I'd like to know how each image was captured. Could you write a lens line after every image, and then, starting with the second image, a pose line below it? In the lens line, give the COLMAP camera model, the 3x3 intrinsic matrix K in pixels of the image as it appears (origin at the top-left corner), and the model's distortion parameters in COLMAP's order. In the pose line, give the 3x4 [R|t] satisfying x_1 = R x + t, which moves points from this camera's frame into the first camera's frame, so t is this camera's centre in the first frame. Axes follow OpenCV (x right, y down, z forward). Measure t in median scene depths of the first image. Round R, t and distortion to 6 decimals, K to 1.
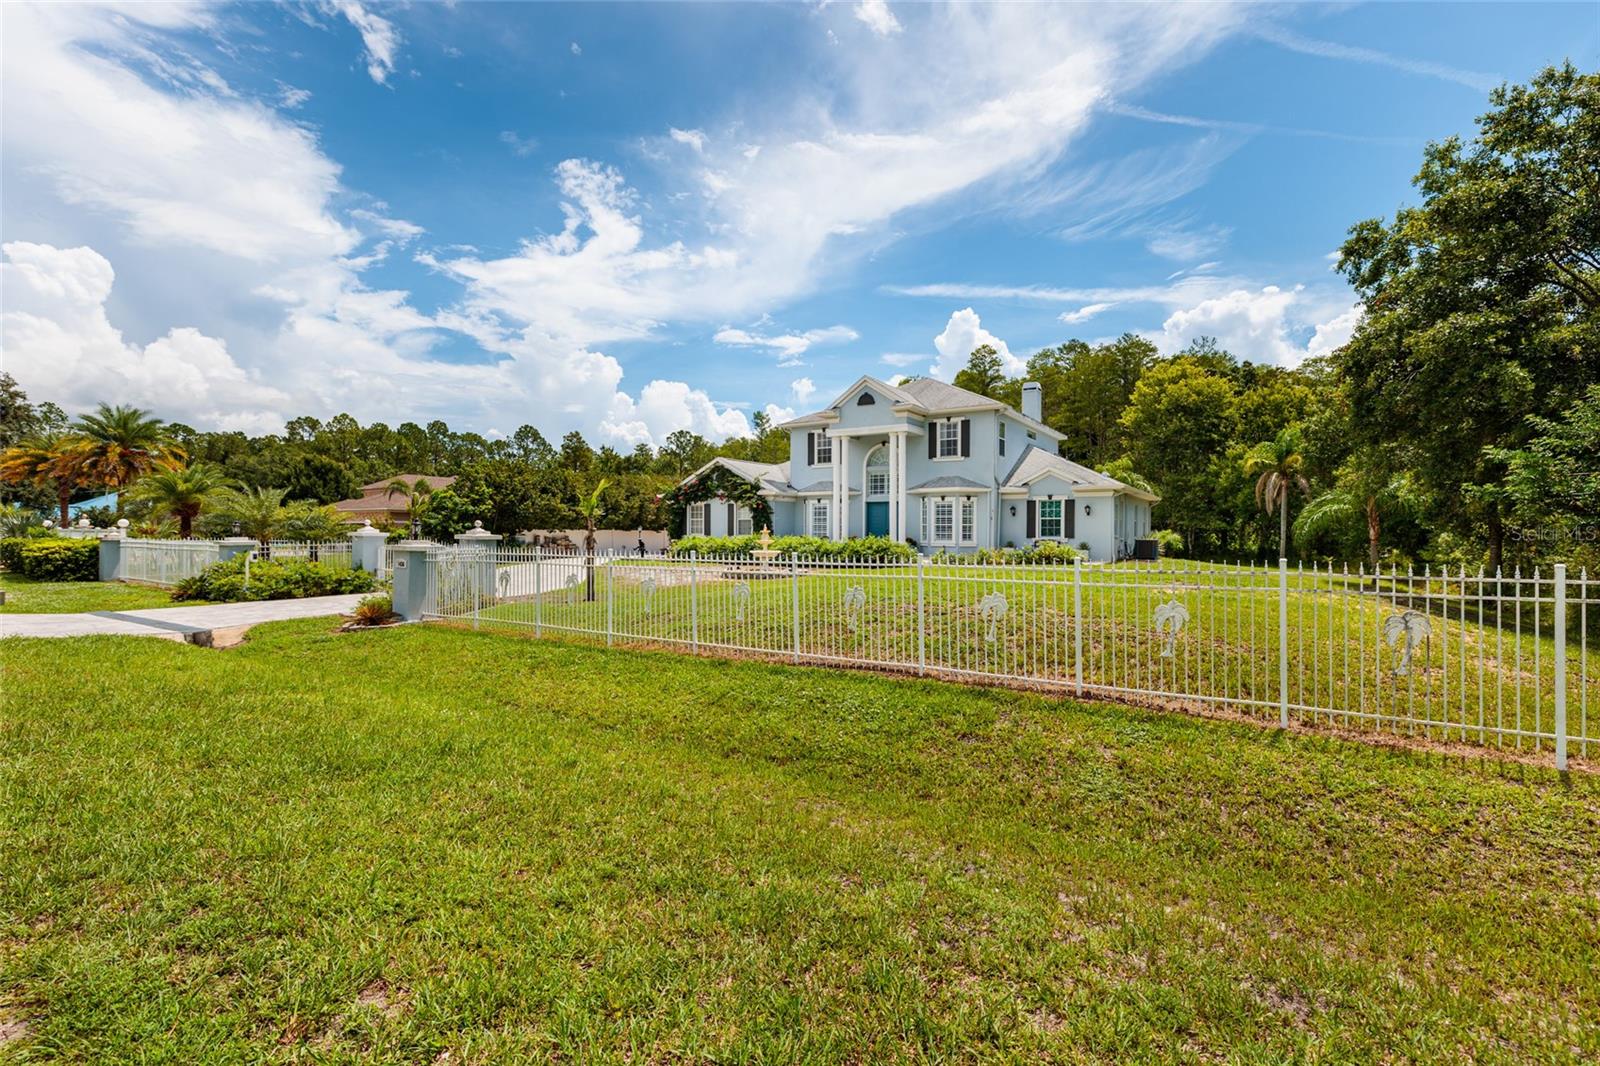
lens RADIAL K [[736.1, 0, 780.3], [0, 736.1, 525.4], [0, 0, 1]] dist [-0.001994, 0.002165]
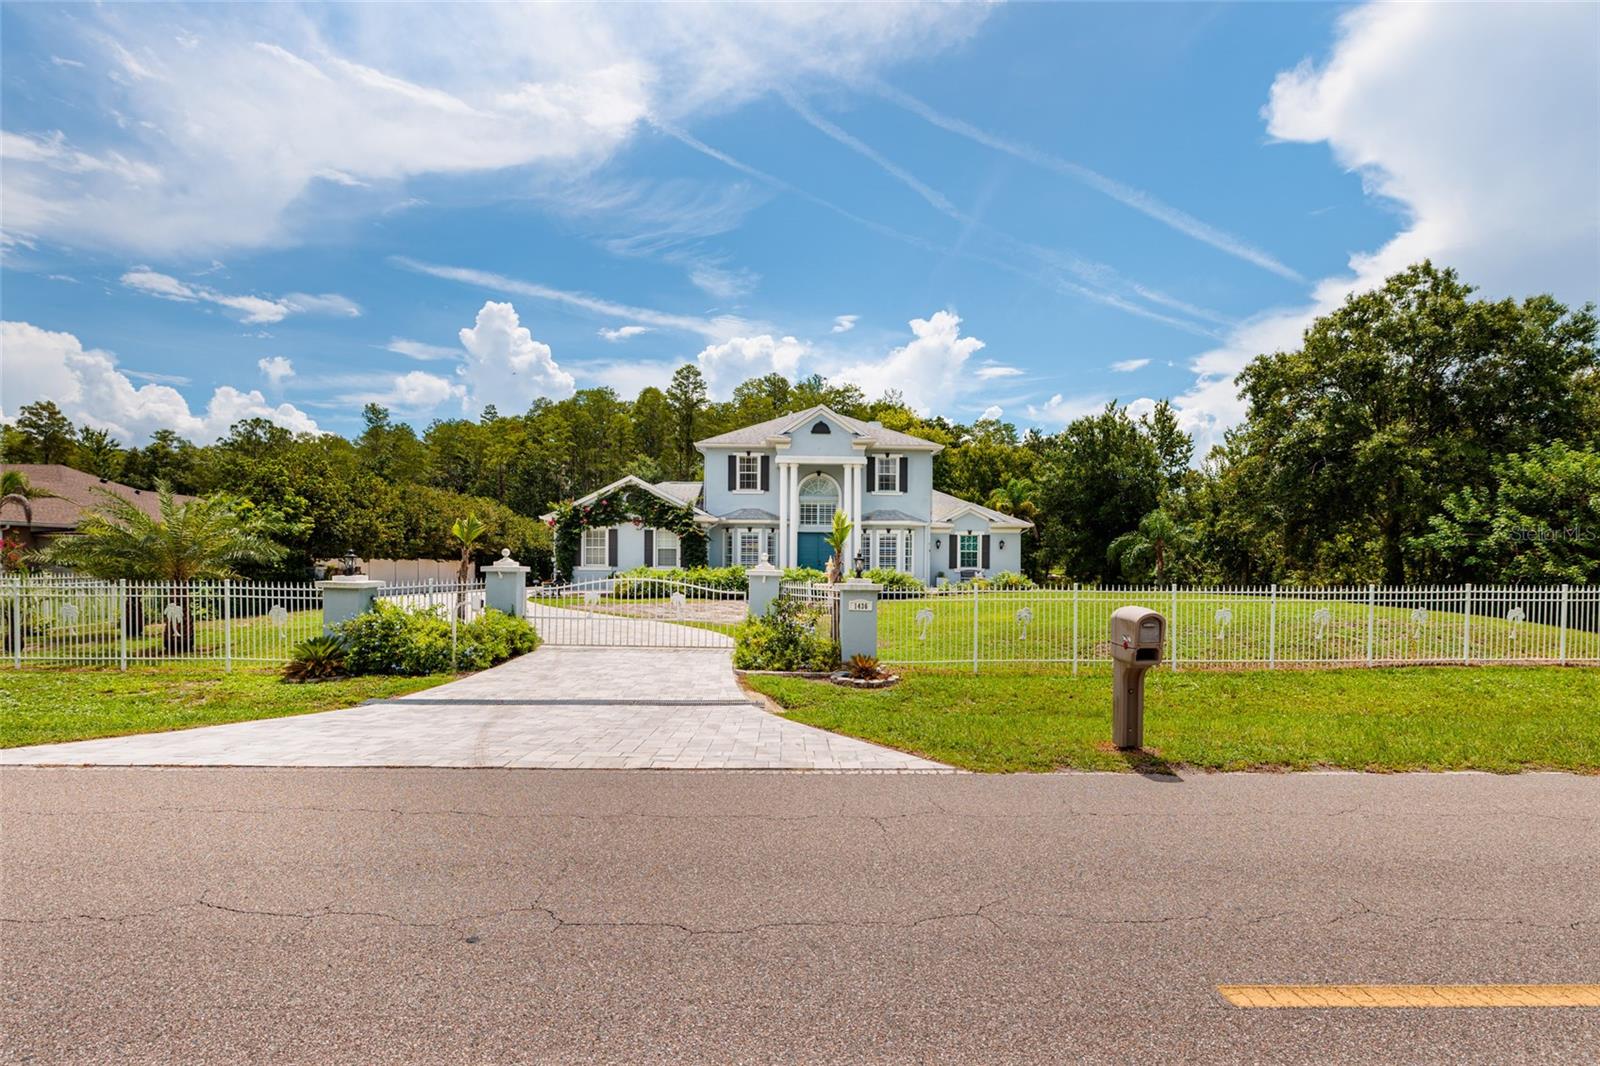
lens RADIAL K [[813.7, 0, 799.6], [0, 813.7, 538.3], [0, 0, 1]] dist [-0.011968, 0.001743]
pose [[0.816436, 0.018257, 0.577147, -0.482828], [-0.009565, 0.999790, -0.018096, -0.003632], [-0.577357, 0.009254, 0.816440, 0.113851]]
